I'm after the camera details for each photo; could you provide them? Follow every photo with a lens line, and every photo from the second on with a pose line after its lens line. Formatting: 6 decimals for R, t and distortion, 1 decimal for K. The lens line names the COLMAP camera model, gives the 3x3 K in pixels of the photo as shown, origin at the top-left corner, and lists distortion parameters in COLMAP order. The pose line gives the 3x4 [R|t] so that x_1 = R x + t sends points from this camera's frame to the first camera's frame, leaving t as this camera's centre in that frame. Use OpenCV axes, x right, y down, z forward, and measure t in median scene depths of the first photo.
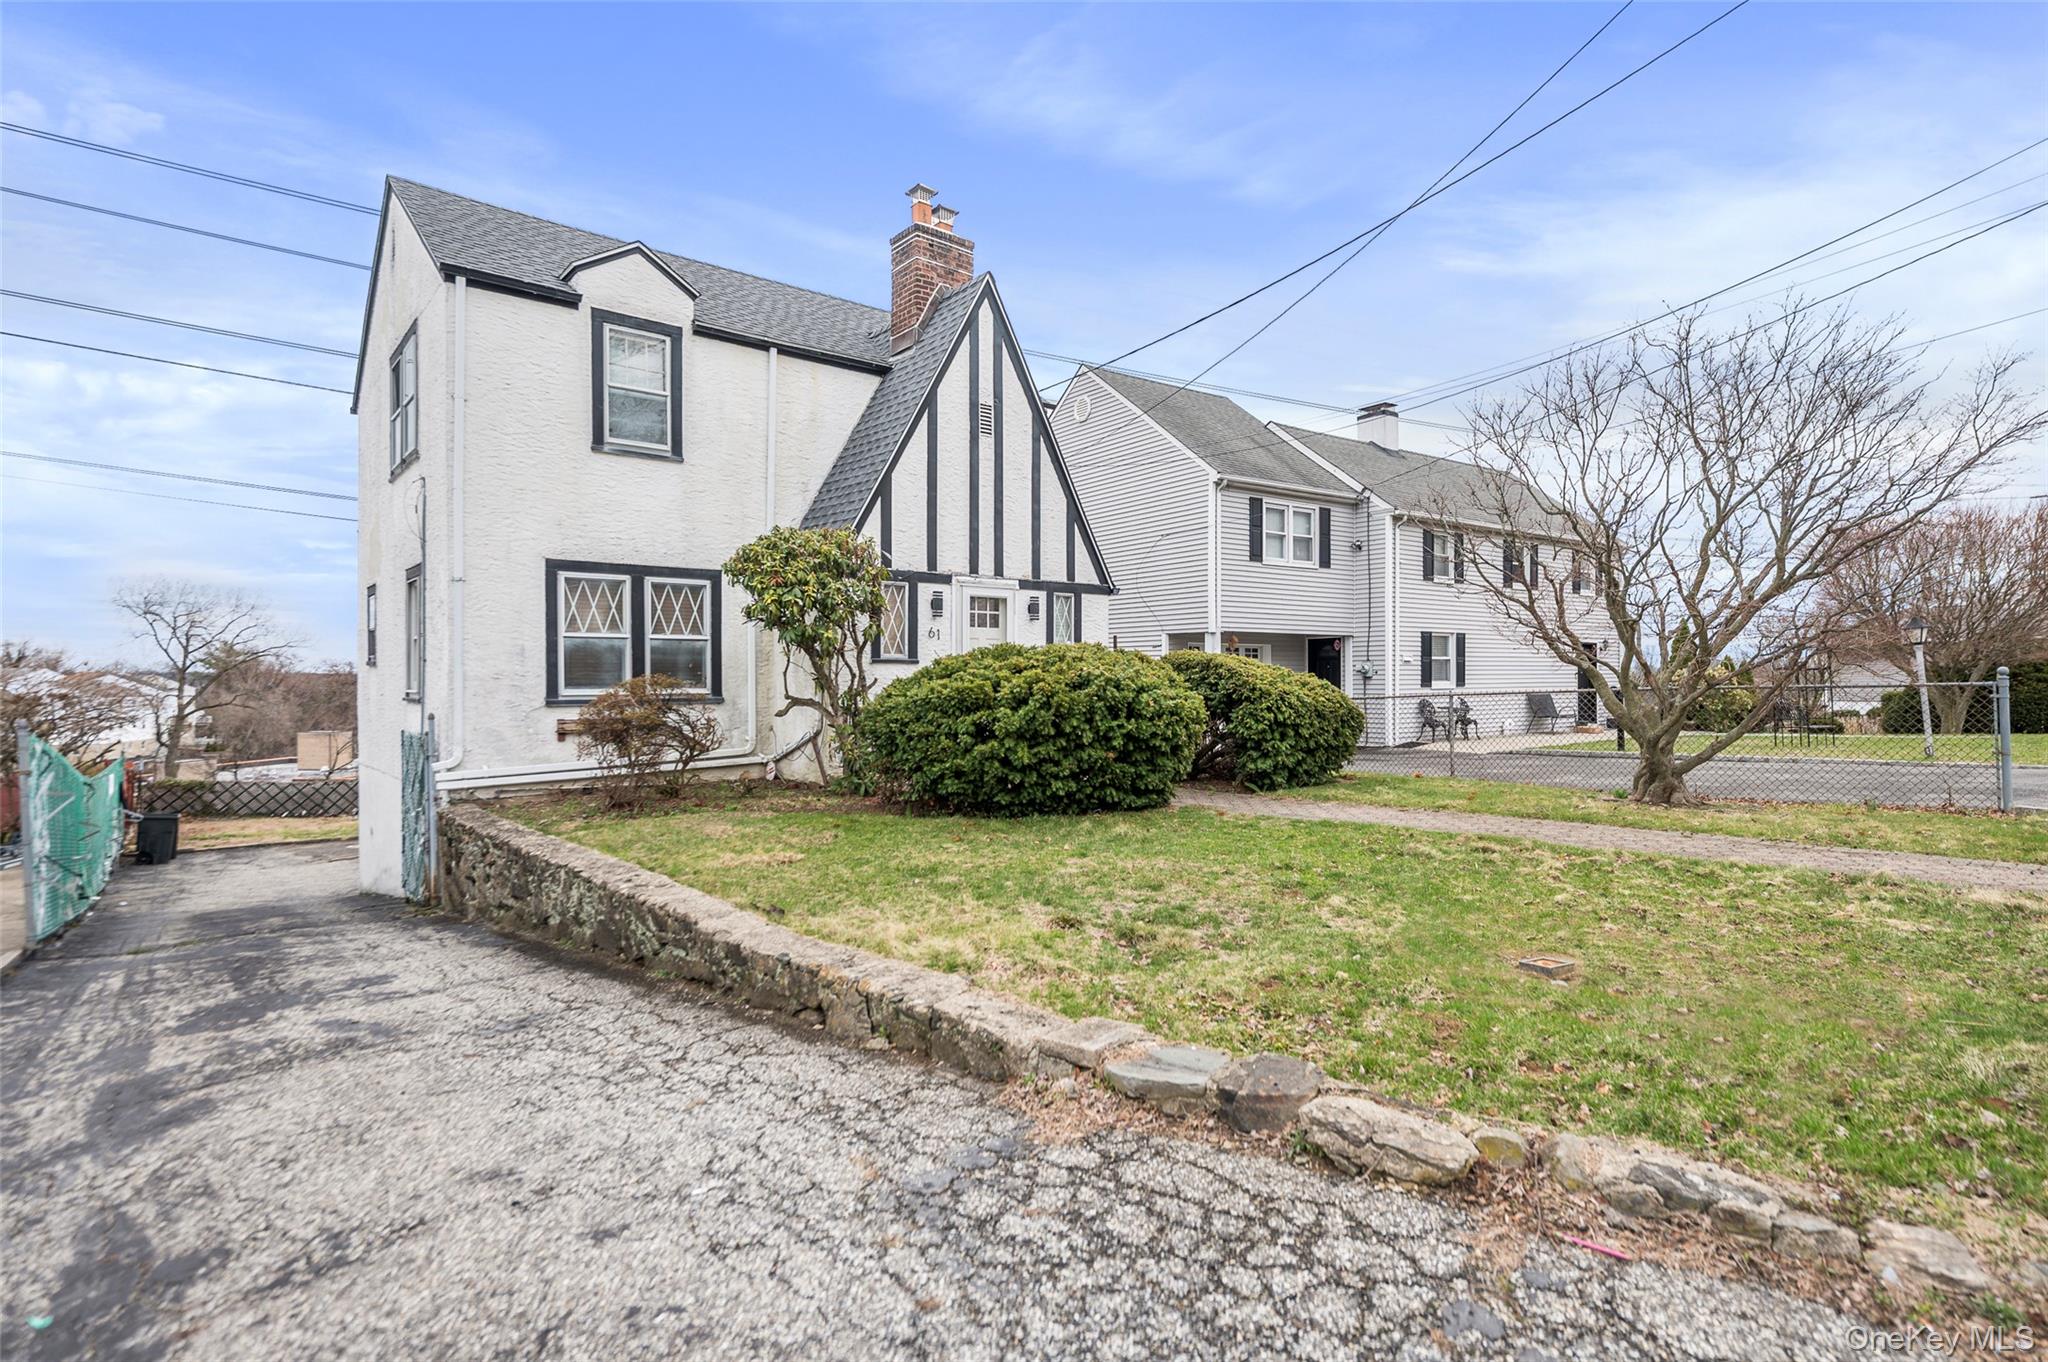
lens RADIAL K [[1021.3, 0, 1024.1], [0, 1021.3, 677.6], [0, 0, 1]] dist [0.000752, 0.000079]
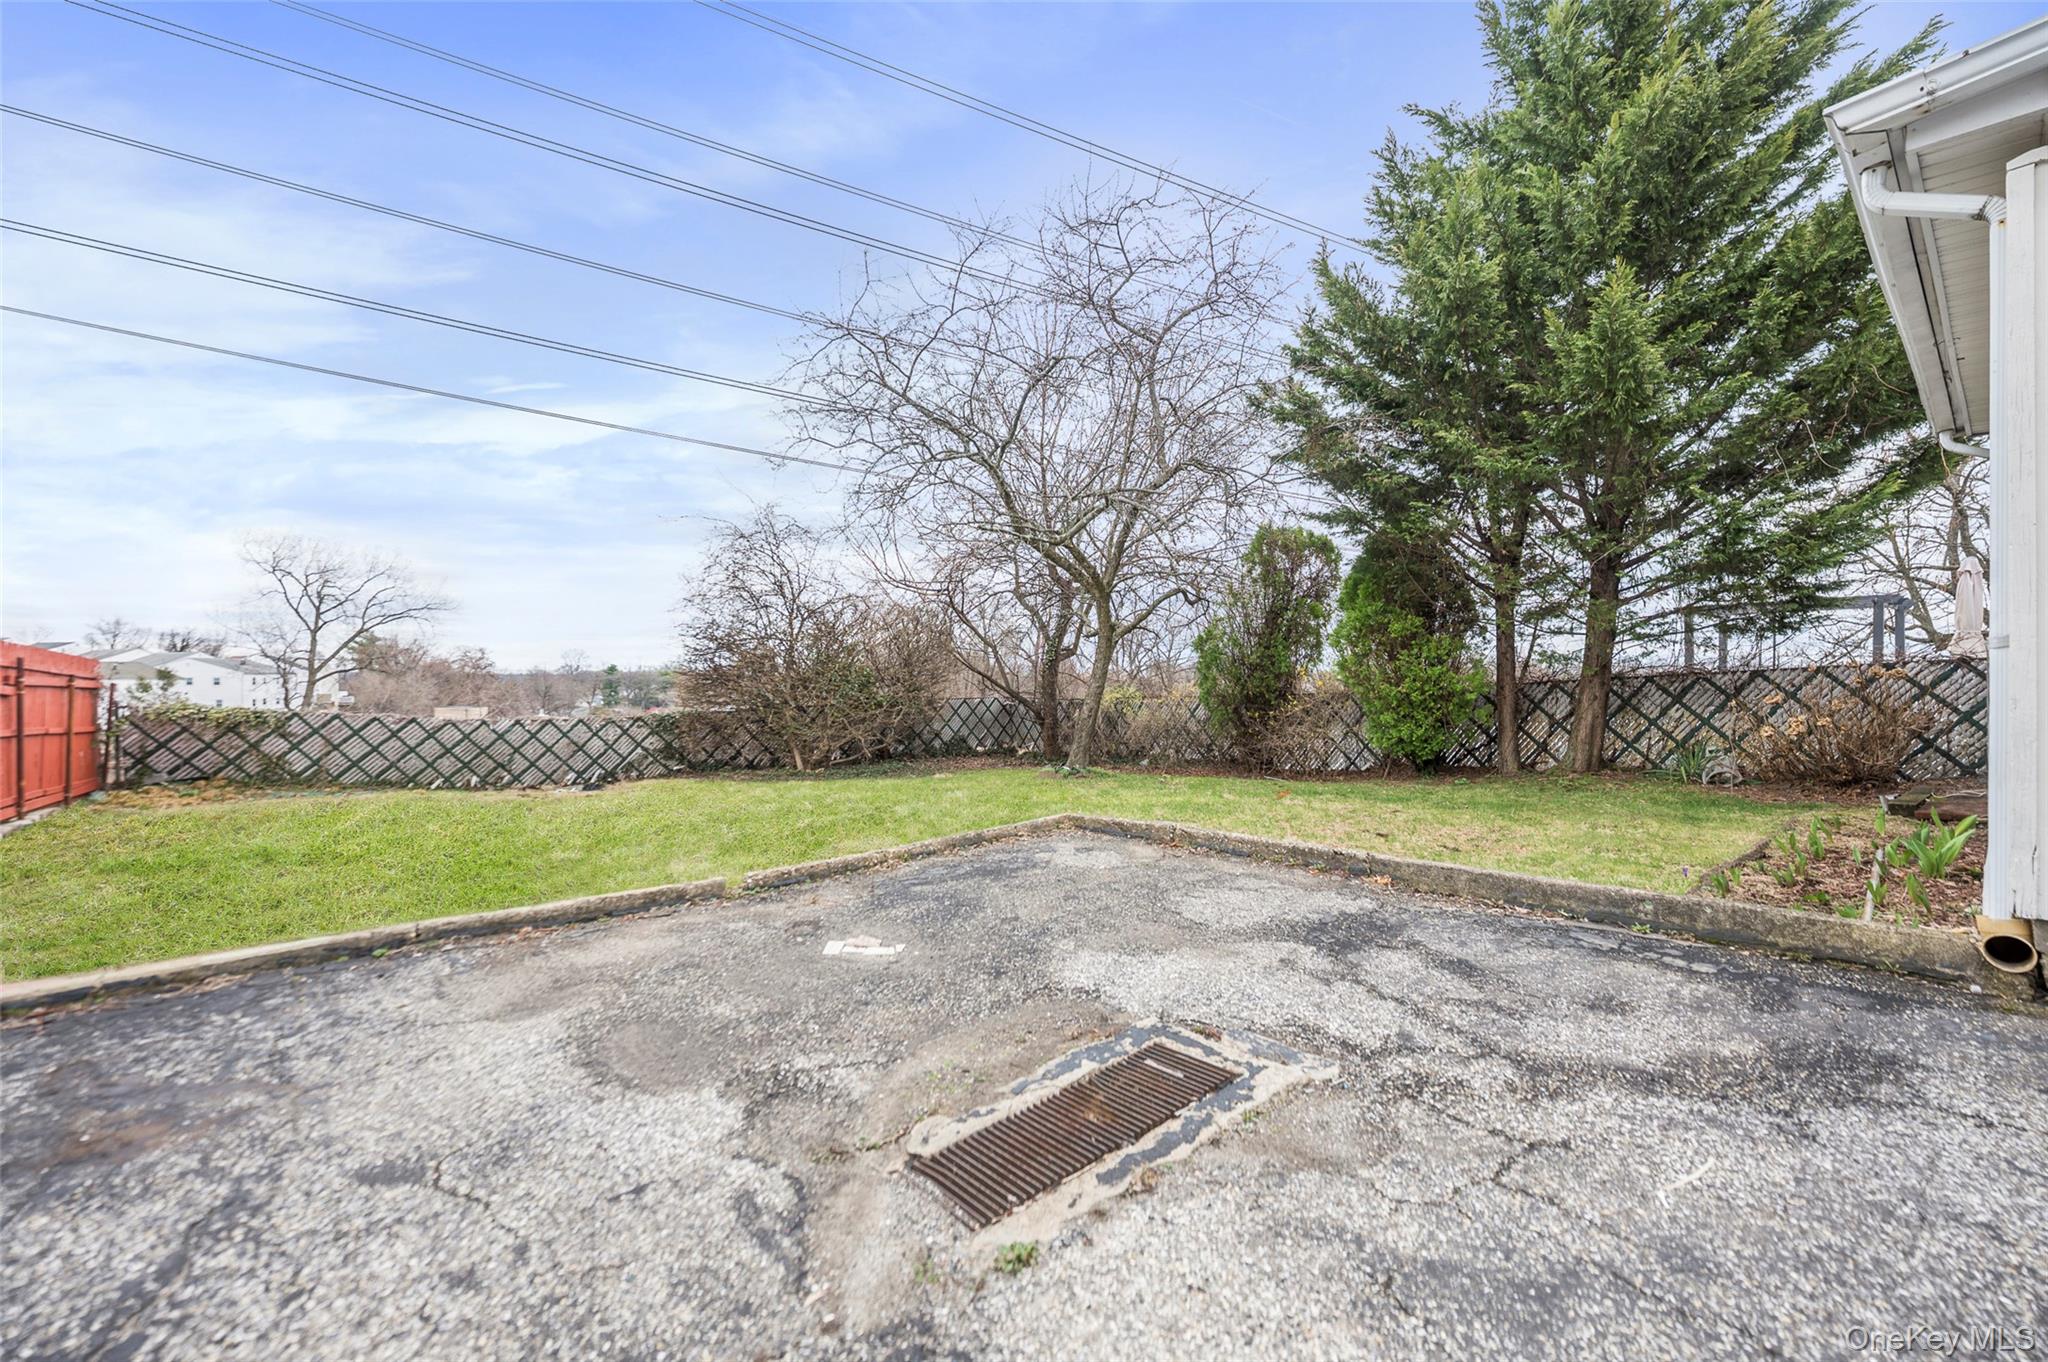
lens RADIAL K [[826.2, 0, 1022.2], [0, 826.2, 673.2], [0, 0, 1]] dist [0.002001, -0.000159]
pose [[0.999987, 0.003973, 0.003263, -0.447093], [-0.003953, 0.999973, -0.006133, 0.082632], [-0.003287, 0.006120, 0.999976, 0.606030]]
